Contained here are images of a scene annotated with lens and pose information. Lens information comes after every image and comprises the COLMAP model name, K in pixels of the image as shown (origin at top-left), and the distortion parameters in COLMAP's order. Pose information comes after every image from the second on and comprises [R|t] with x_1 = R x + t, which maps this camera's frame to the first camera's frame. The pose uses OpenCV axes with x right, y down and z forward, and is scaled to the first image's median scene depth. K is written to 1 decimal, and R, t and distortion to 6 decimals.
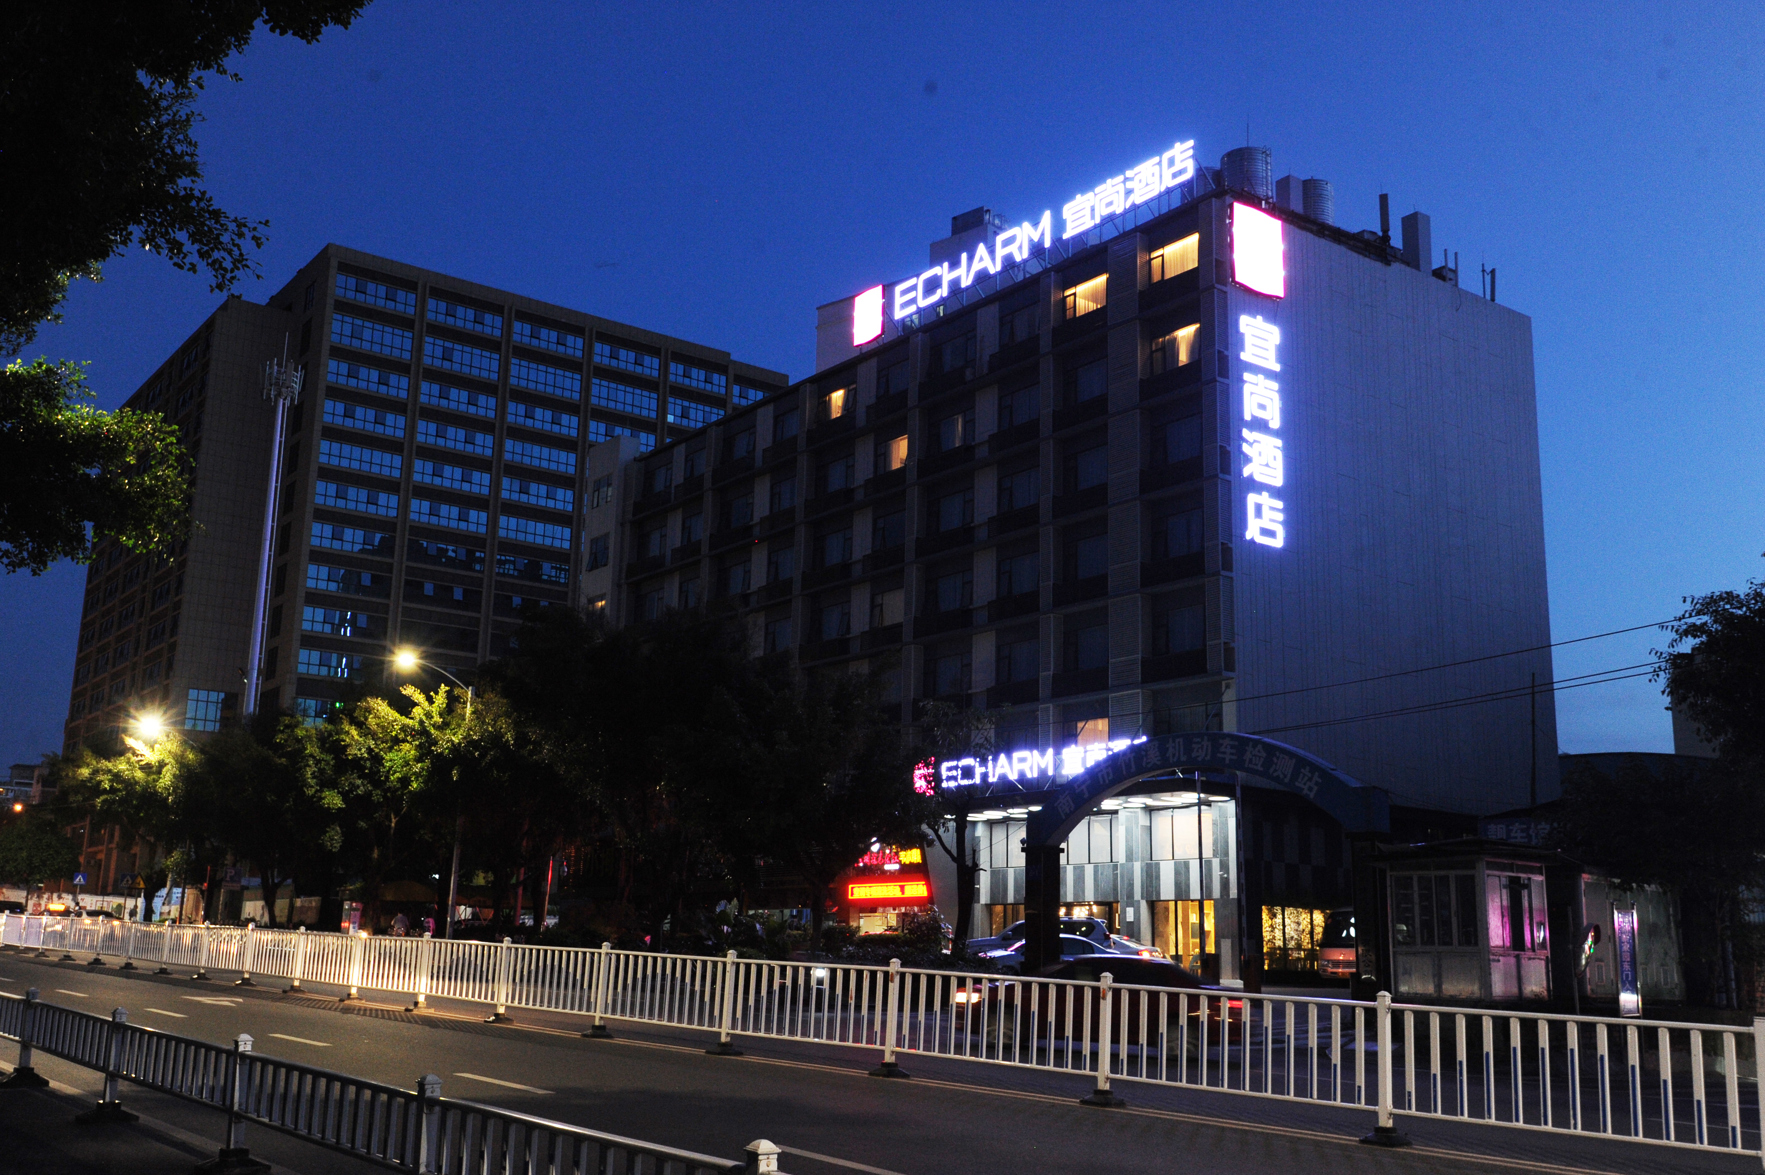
lens RADIAL K [[1781.7, 0, 882.5], [0, 1781.7, 587.5], [0, 0, 1]] dist [0.084026, -0.203727]
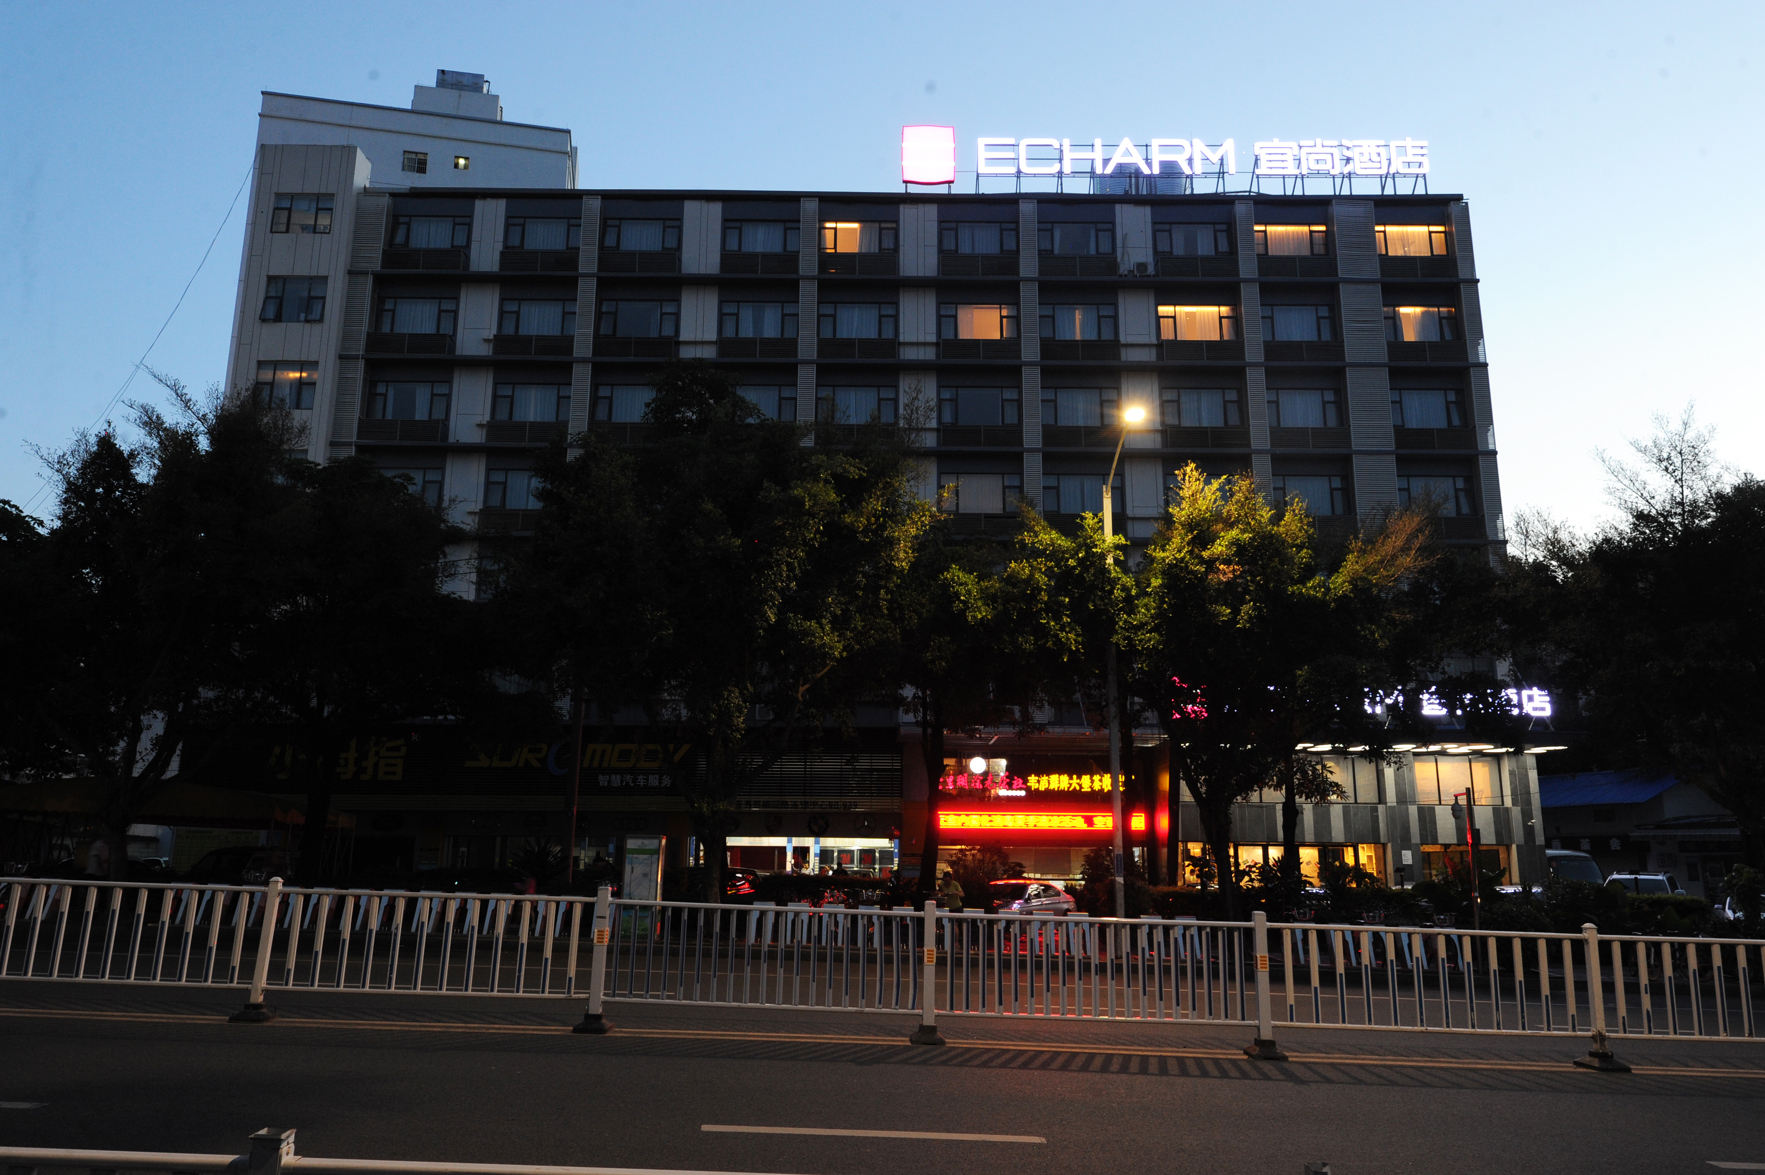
lens RADIAL K [[1333.5, 0, 878.9], [0, 1333.5, 515.1], [0, 0, 1]] dist [0.004334, 0.007862]
pose [[0.586124, 0.186843, 0.788384, -0.521888], [-0.166405, 0.980064, -0.108556, 0.099615], [-0.792949, -0.067564, 0.605530, 0.631194]]
